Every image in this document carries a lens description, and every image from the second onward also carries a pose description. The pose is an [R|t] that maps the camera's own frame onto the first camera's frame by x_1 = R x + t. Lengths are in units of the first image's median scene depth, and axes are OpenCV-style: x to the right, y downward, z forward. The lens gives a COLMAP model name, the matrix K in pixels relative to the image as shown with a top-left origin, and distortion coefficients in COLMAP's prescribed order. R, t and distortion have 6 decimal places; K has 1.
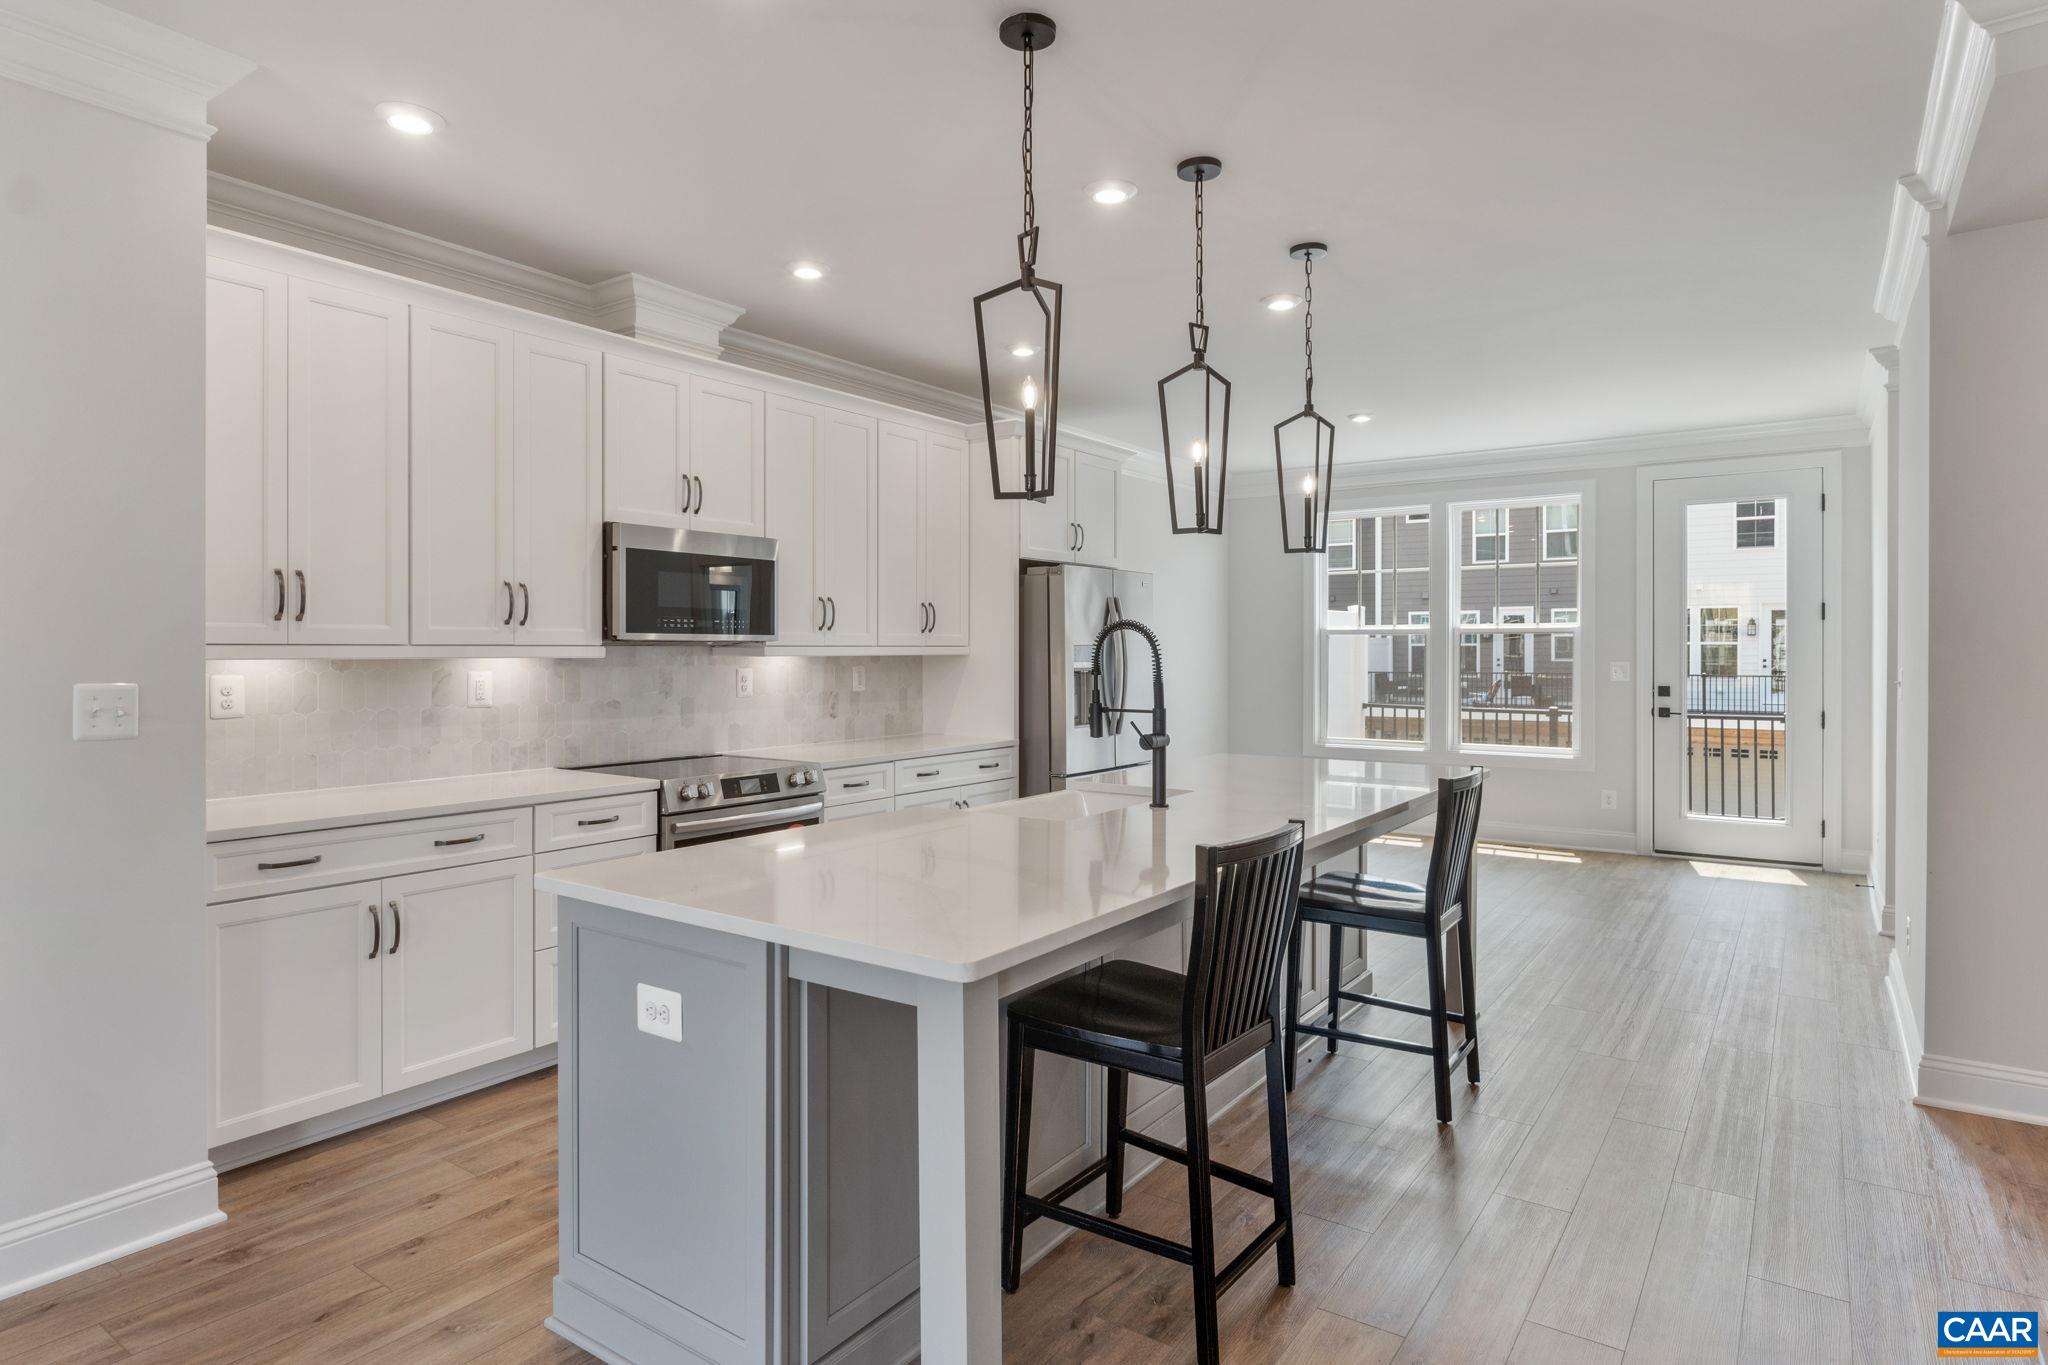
lens RADIAL K [[1107.2, 0, 1021.7], [0, 1107.2, 661.3], [0, 0, 1]] dist [-0.001899, -0.000614]
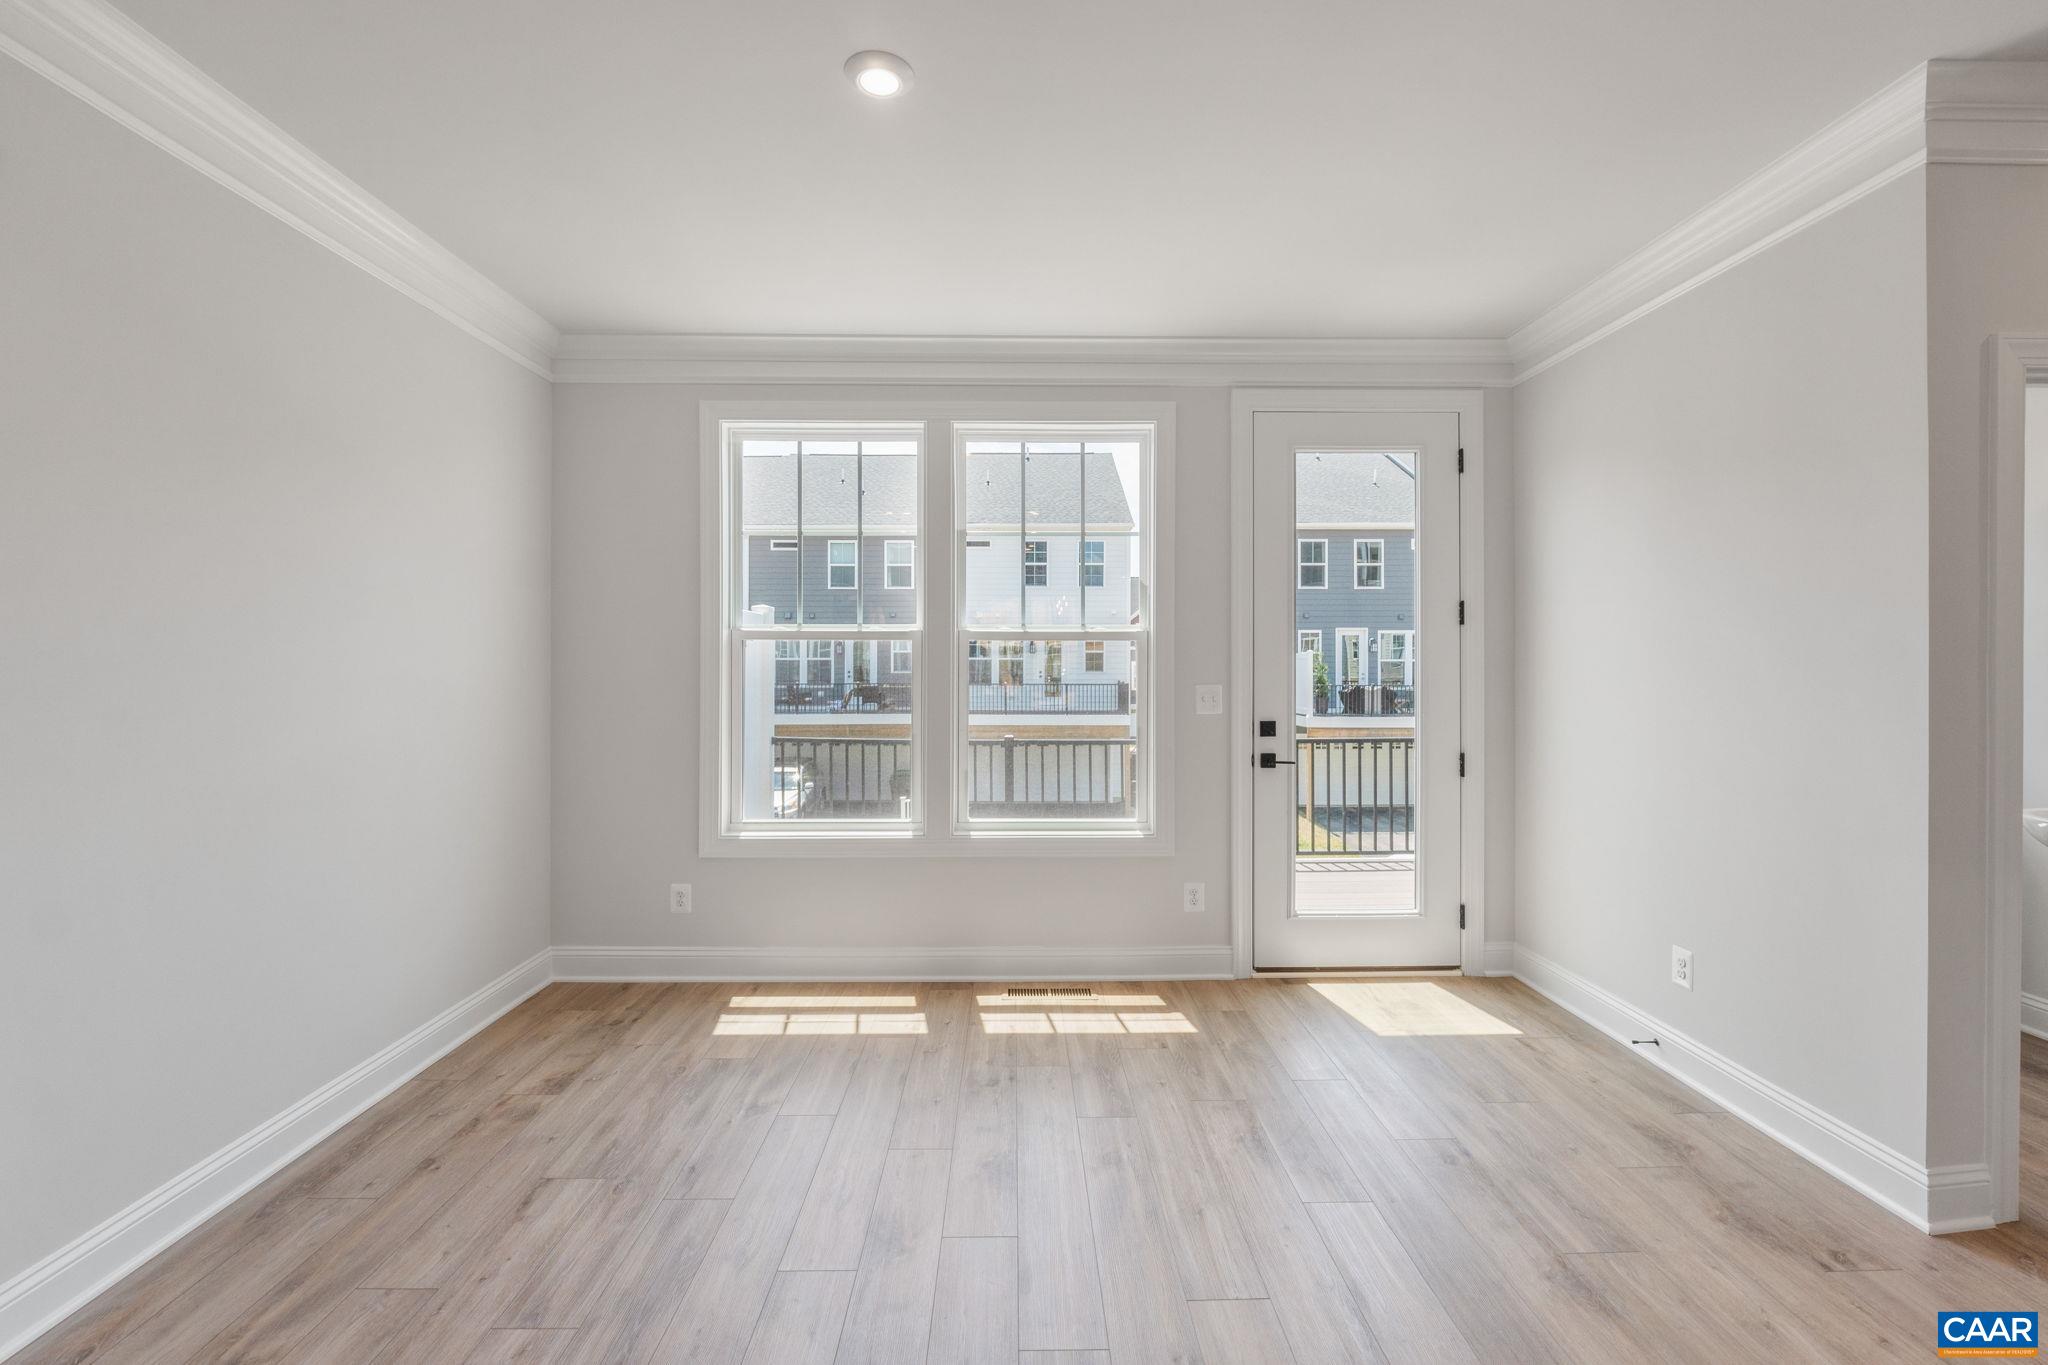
lens RADIAL K [[862.8, 0, 1017.8], [0, 862.8, 667.4], [0, 0, 1]] dist [-0.001184, -0.000096]
pose [[0.808424, -0.001095, 0.588599, 0.151042], [0.004033, 0.999985, -0.003678, -0.008235], [-0.588586, 0.005347, 0.808417, 0.654022]]
